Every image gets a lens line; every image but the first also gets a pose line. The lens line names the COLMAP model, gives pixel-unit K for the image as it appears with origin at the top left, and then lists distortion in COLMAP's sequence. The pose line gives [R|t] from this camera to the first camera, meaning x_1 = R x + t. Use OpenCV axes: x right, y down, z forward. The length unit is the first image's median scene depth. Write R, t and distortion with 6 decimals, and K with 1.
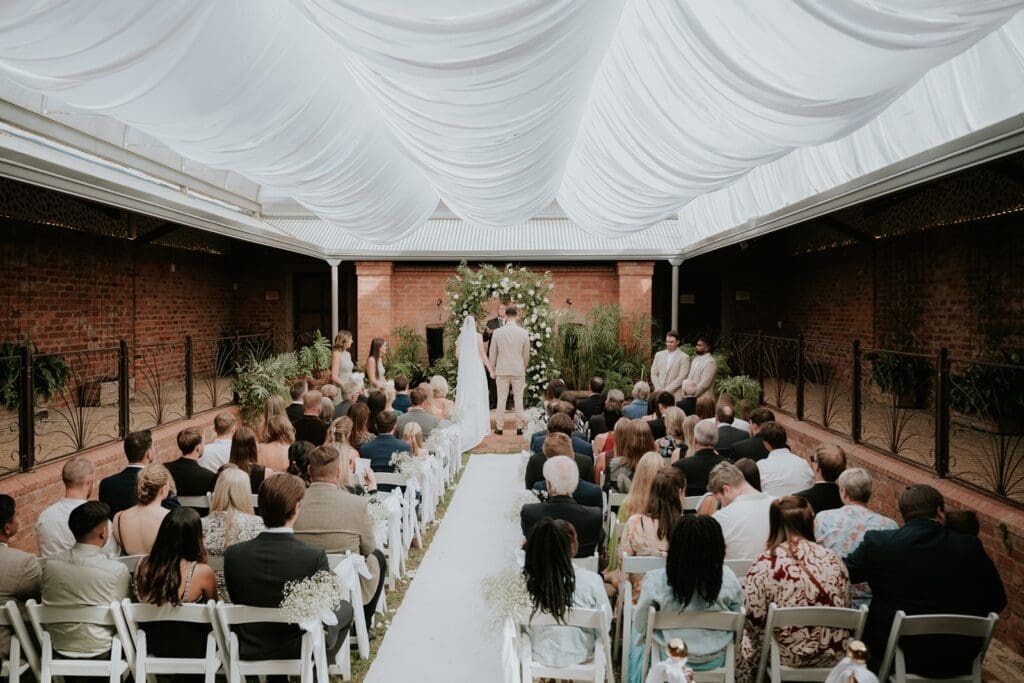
lens RADIAL K [[1003.6, 0, 512.0], [0, 1003.6, 341.5], [0, 0, 1]] dist [0.066960, 0.005008]
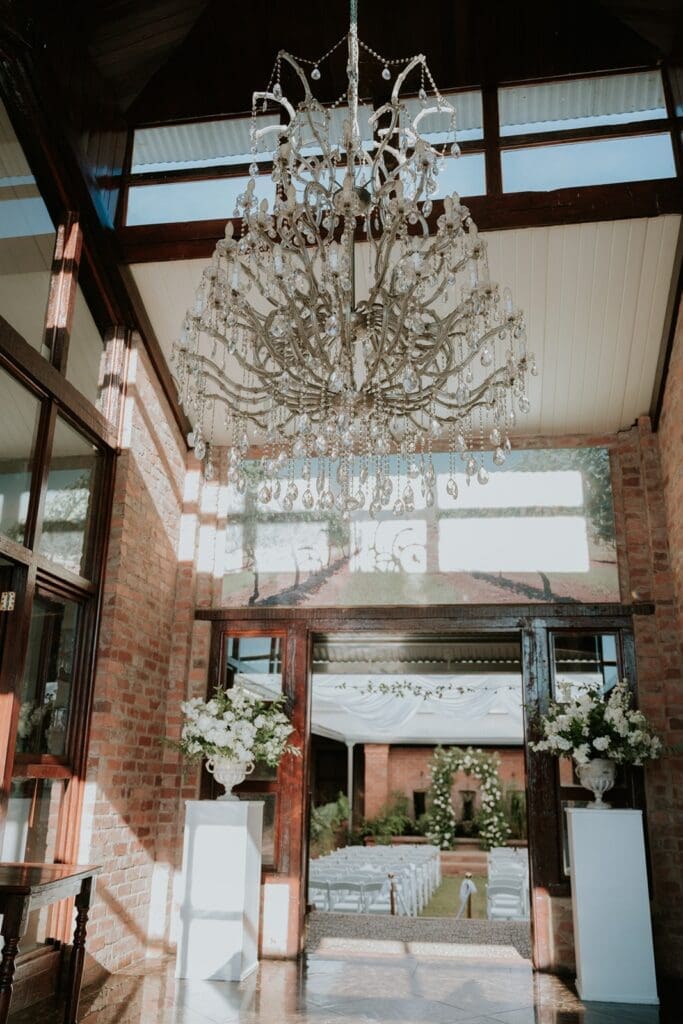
lens RADIAL K [[837.0, 0, 341.5], [0, 837.0, 512.0], [0, 0, 1]] dist [0.011490, 0.001835]
pose [[0.989933, -0.026807, -0.138977, -0.008518], [-0.022227, 0.940273, -0.339695, 0.020807], [0.139783, 0.339364, 0.930211, -0.288336]]
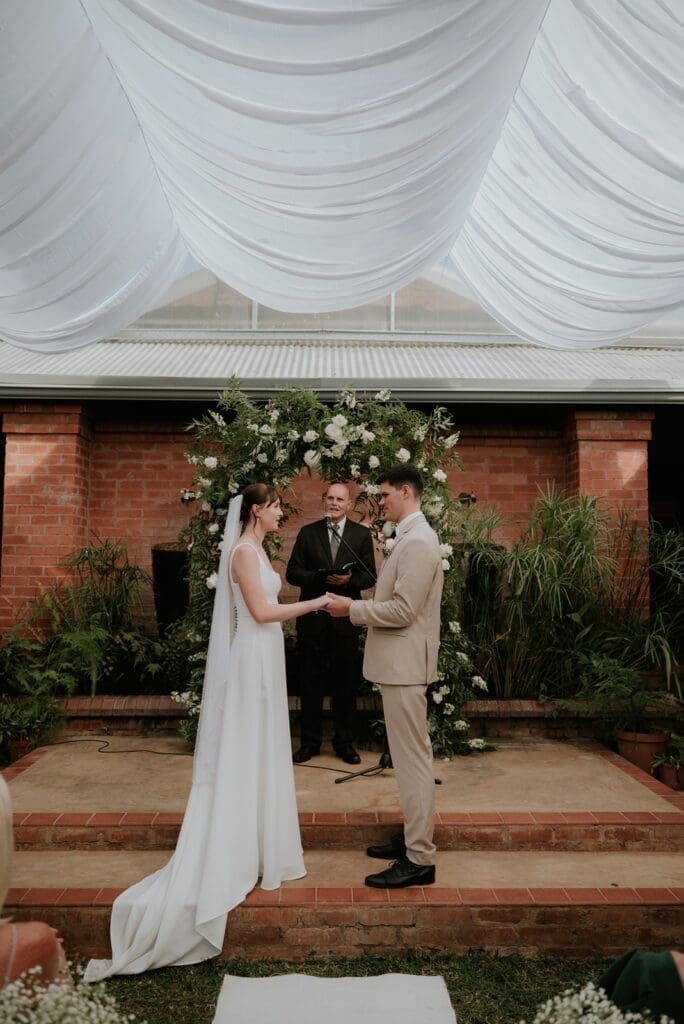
lens RADIAL K [[1003.6, 0, 344.8], [0, 1003.6, 541.3], [0, 0, 1]] dist [0.066960, 0.005008]
pose [[0.999632, 0.006586, 0.026306, -0.012918], [-0.005199, 0.998612, -0.052415, 0.005521], [-0.026614, 0.052259, 0.998279, 0.571576]]
